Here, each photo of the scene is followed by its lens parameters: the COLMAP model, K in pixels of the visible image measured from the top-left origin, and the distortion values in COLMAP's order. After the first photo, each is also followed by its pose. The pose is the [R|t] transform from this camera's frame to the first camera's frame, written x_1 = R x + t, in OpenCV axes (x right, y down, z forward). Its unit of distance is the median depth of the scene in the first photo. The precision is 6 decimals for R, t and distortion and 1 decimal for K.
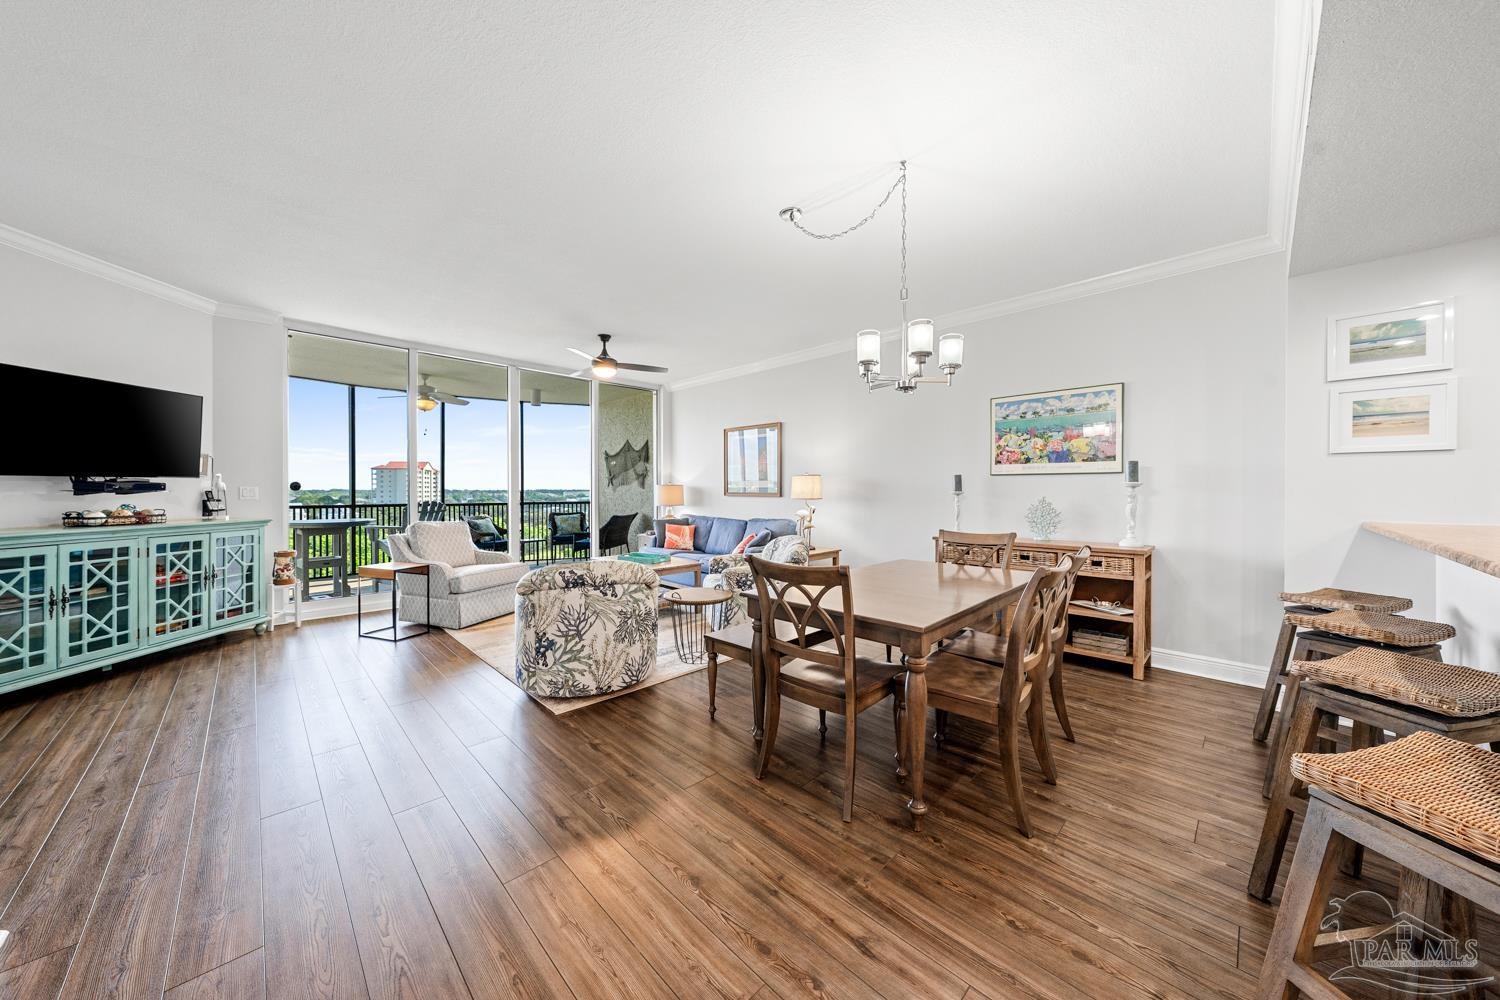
lens RADIAL K [[516.0, 0, 748.0], [0, 516.0, 485.6], [0, 0, 1]] dist [0.002507, -0.000020]
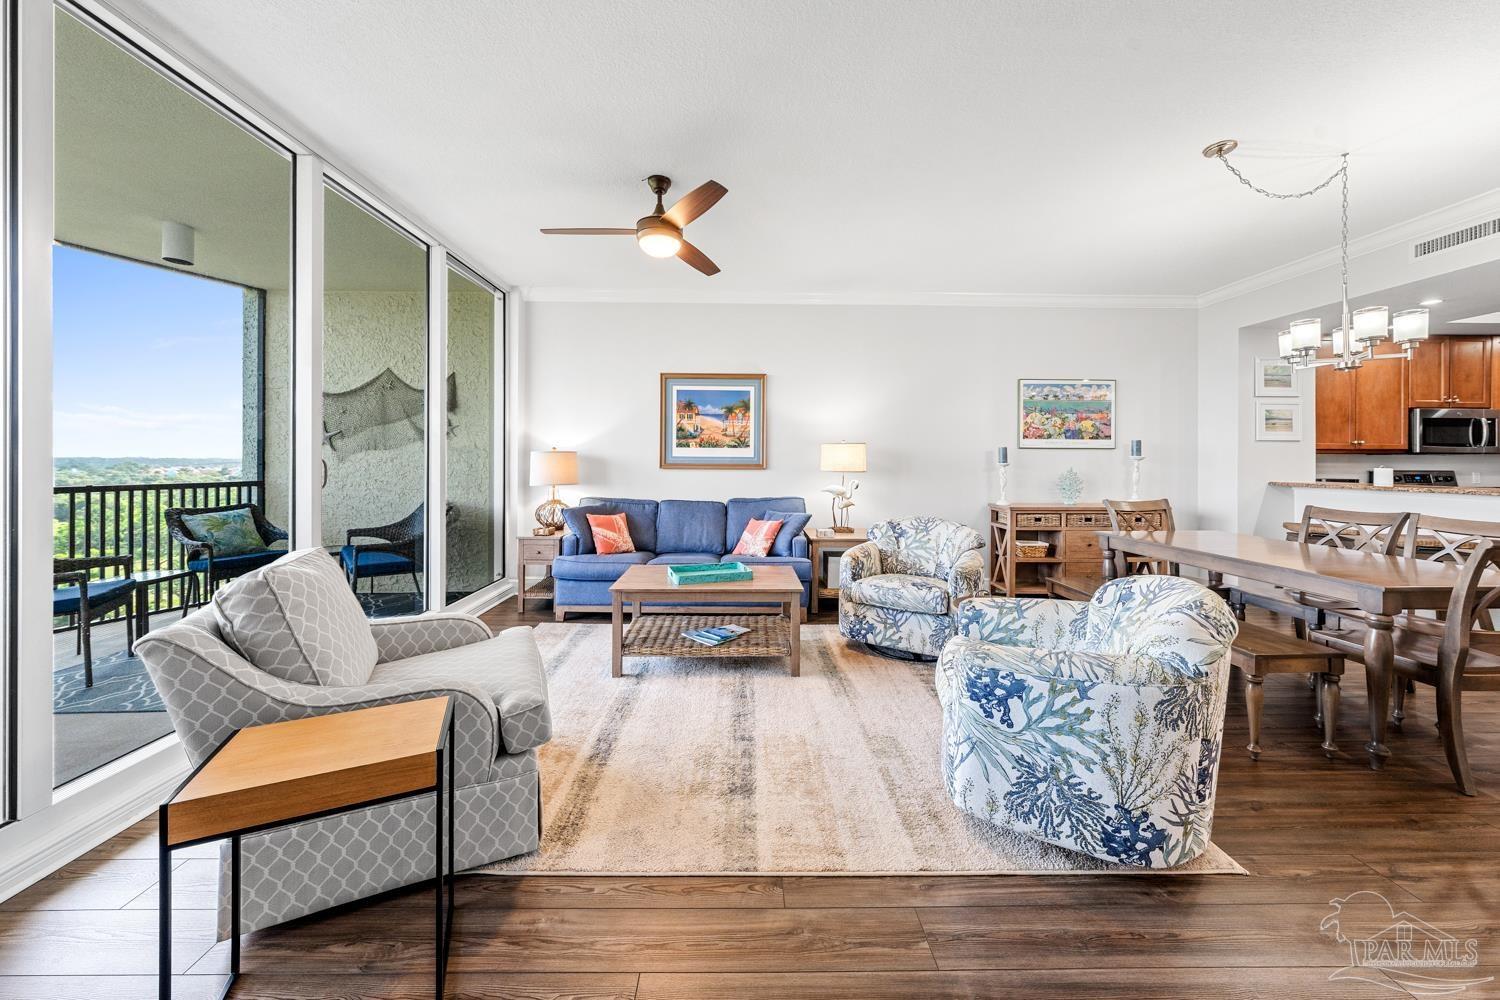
lens RADIAL K [[516.0, 0, 748.1], [0, 516.0, 460.0], [0, 0, 1]] dist [0.002507, -0.000020]
pose [[0.683848, 0.002655, 0.729619, -0.792964], [-0.010989, 0.999917, 0.006661, 0.004798], [-0.729541, -0.012573, 0.683821, 0.709106]]
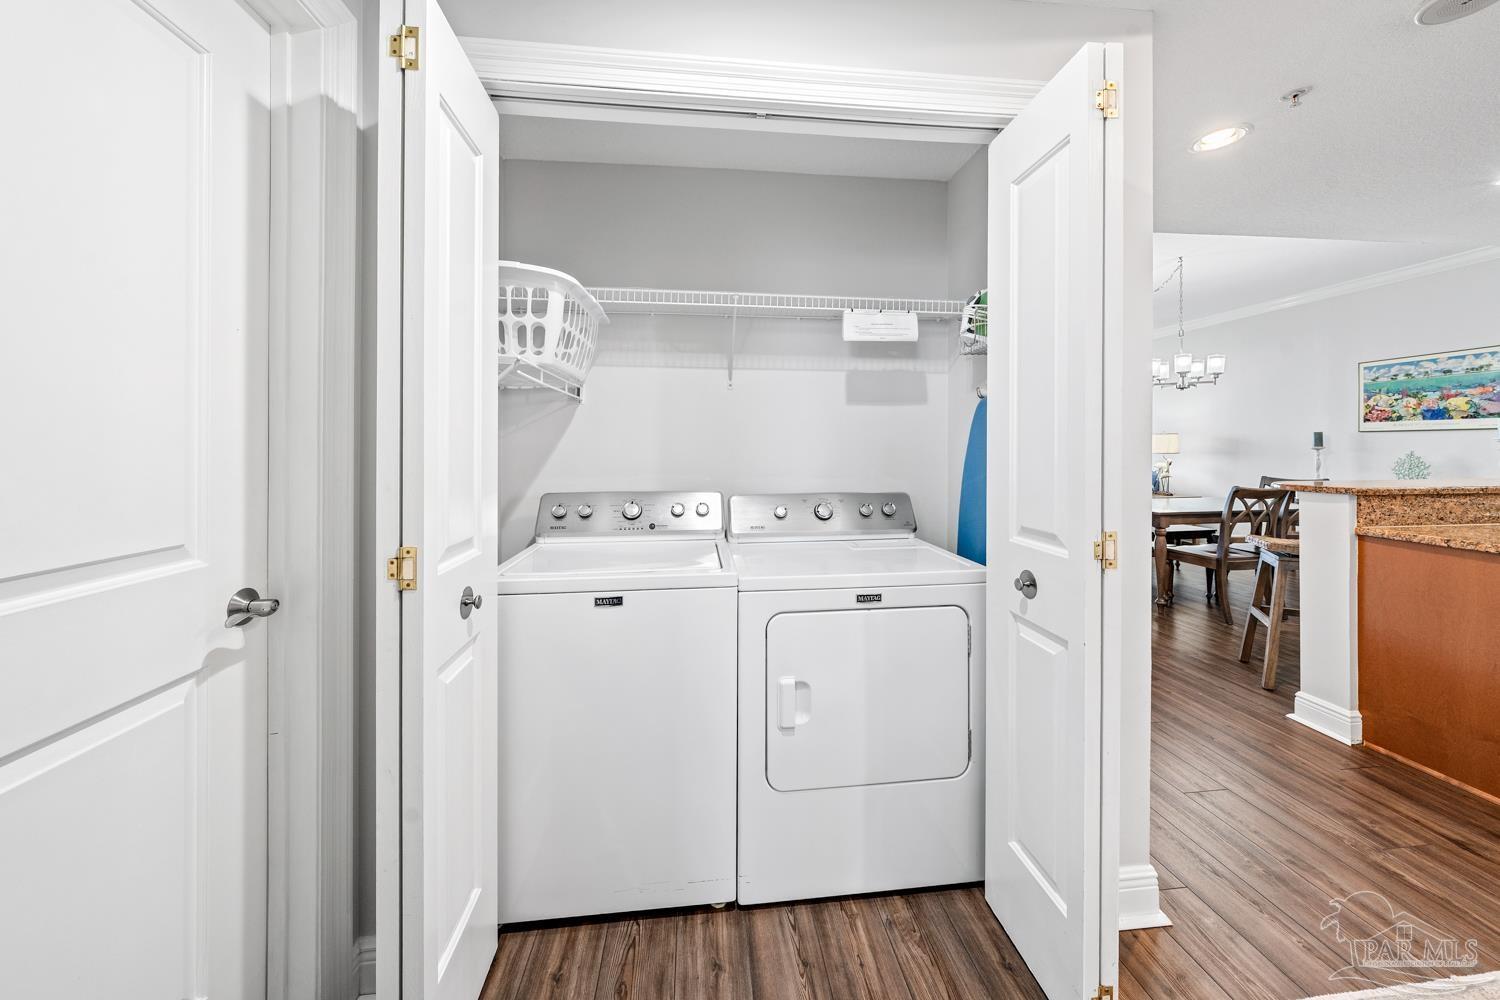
lens RADIAL K [[516.0, 0, 758.8], [0, 516.0, 445.2], [0, 0, 1]] dist [0.002507, -0.000020]
pose [[0.786660, -0.007155, -0.617344, 0.149660], [0.011507, 0.999929, 0.003073, -0.010169], [0.617279, -0.009521, 0.786687, -0.731729]]
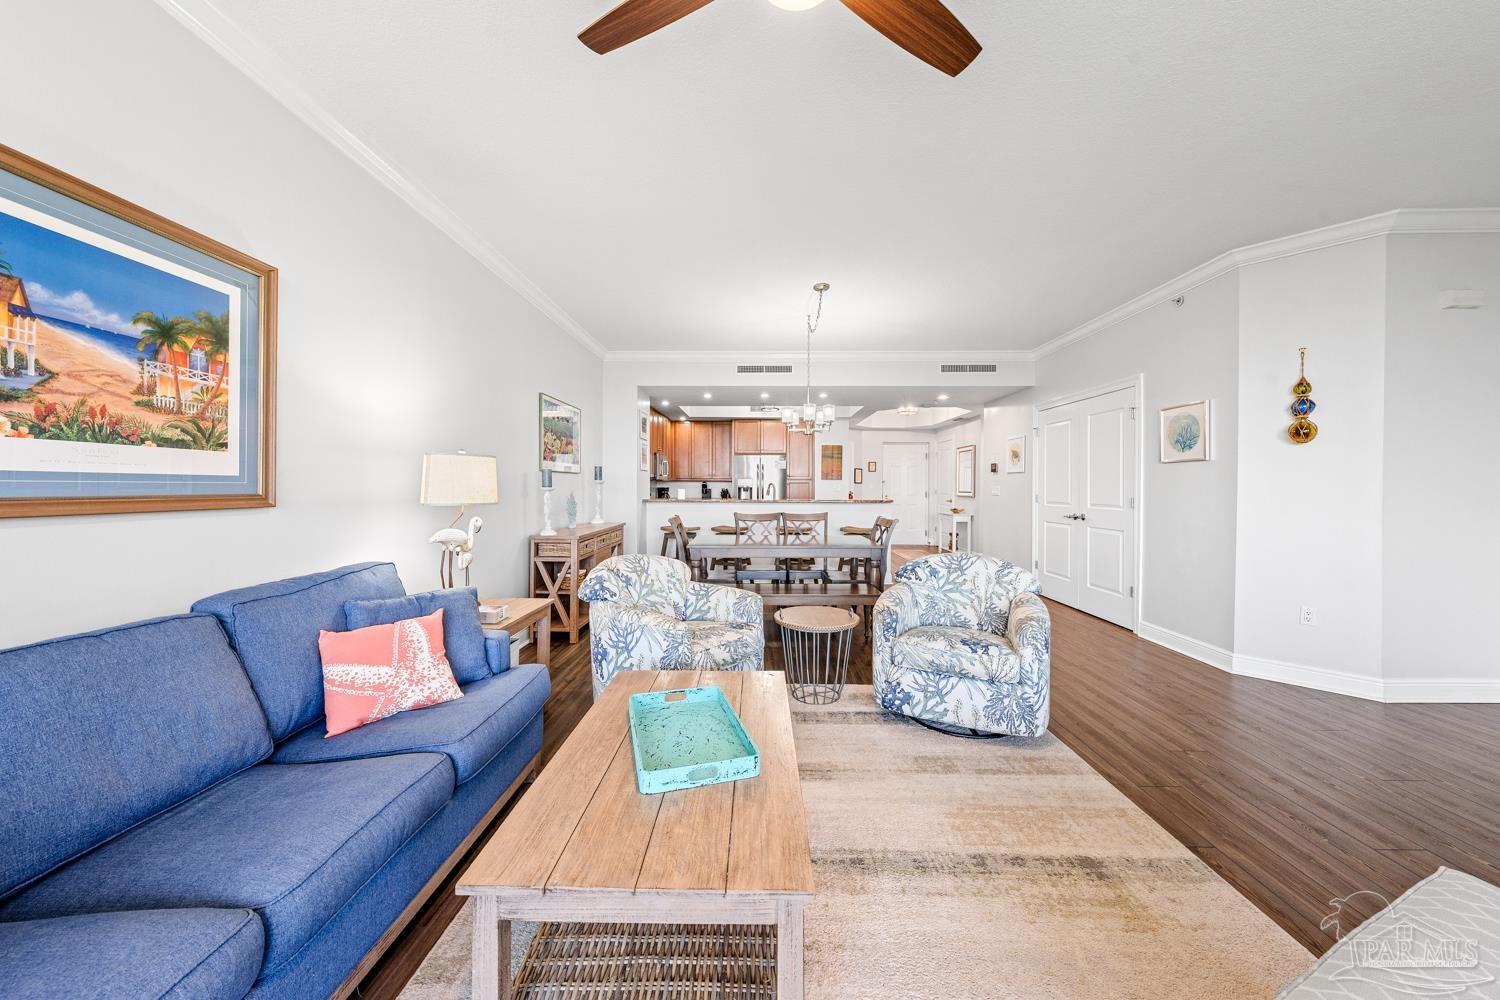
lens RADIAL K [[516.0, 0, 751.6], [0, 516.0, 487.1], [0, 0, 1]] dist [0.002507, -0.000020]
pose [[-0.709770, -0.004404, 0.704420, -0.548393], [-0.010490, 0.999936, -0.004318, 0.012562], [-0.704355, -0.010454, -0.709771, 1.513348]]
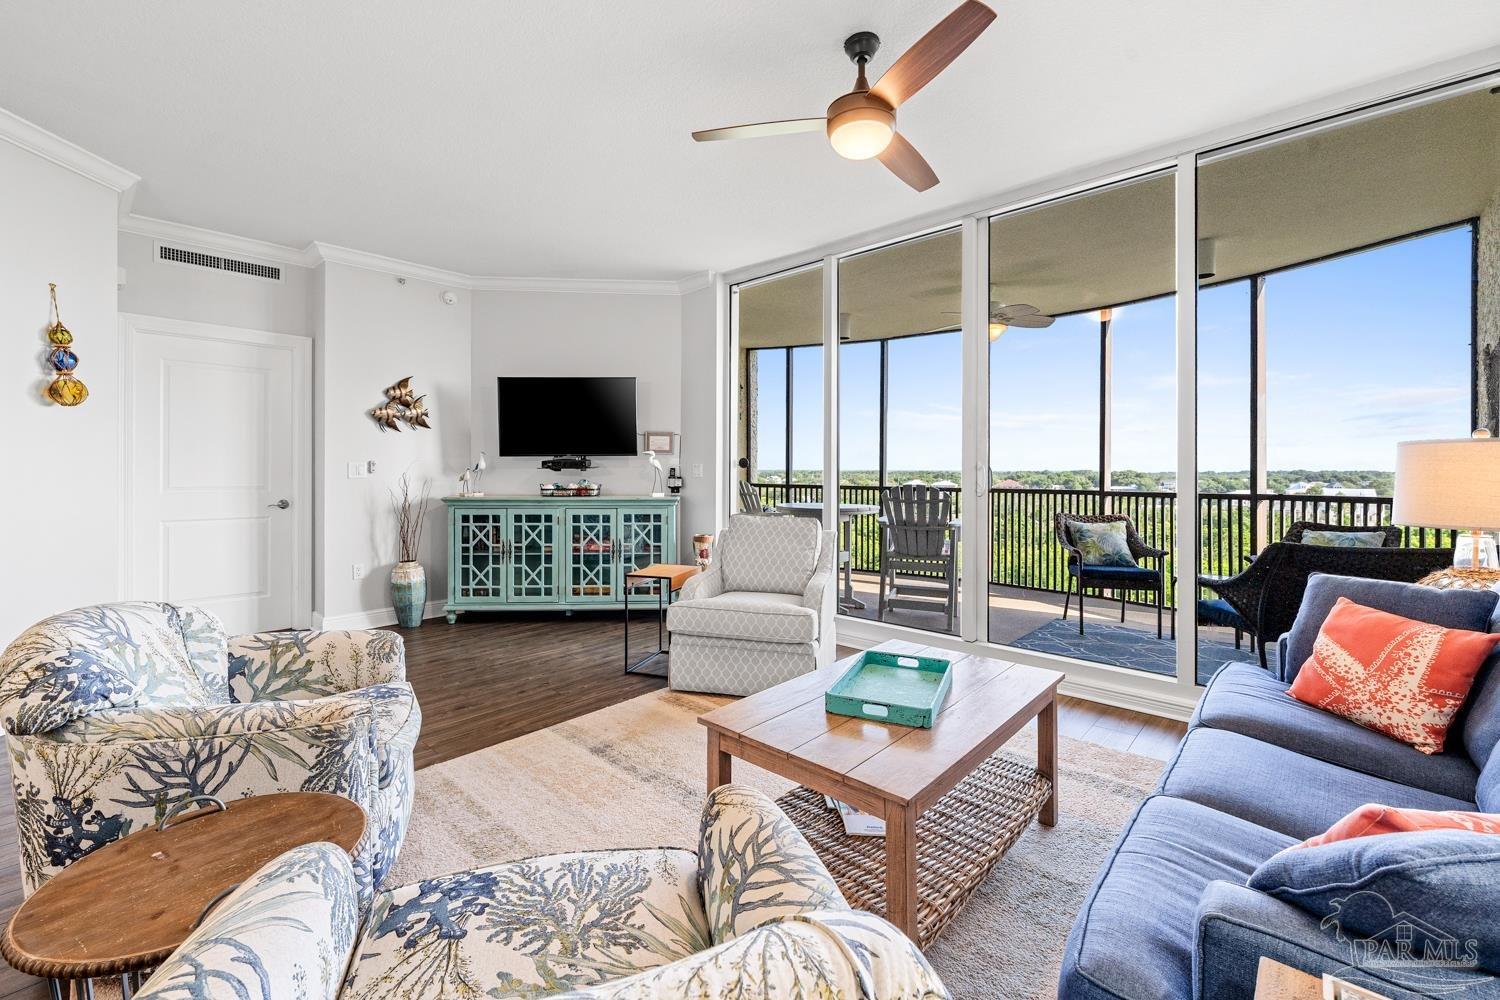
lens RADIAL K [[616.0, 0, 753.2], [0, 616.0, 471.7], [0, 0, 1]] dist [-0.004288, 0.000976]
pose [[0.055859, -0.000174, -0.998439, 0.197665], [0.008025, 0.999968, 0.000275, 0.019240], [0.998406, -0.008028, 0.055858, 1.156008]]
